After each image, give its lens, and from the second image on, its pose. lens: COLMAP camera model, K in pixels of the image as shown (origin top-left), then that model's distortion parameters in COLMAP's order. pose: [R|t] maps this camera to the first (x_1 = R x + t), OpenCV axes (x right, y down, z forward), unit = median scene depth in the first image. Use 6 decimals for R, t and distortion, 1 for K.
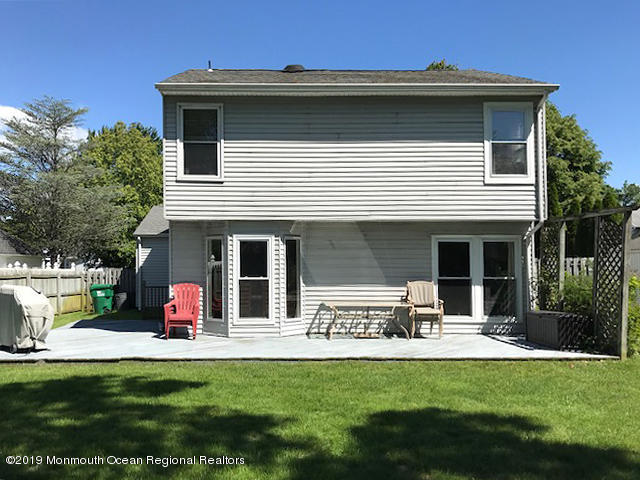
lens RADIAL K [[542.1, 0, 309.6], [0, 542.1, 239.8], [0, 0, 1]] dist [0.012353, 0.006491]
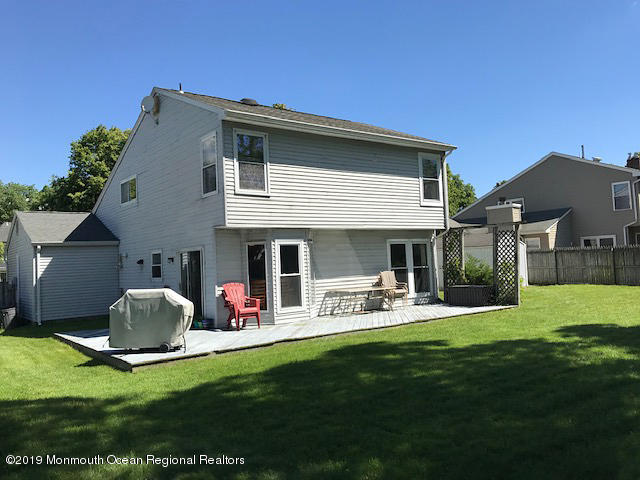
lens RADIAL K [[516.5, 0, 319.7], [0, 516.5, 219.3], [0, 0, 1]] dist [0.032623, 0.000893]
pose [[0.803163, 0.016207, 0.595539, -0.756220], [0.016923, 0.998606, -0.050000, 0.004311], [-0.595519, 0.050237, 0.801769, 0.001896]]
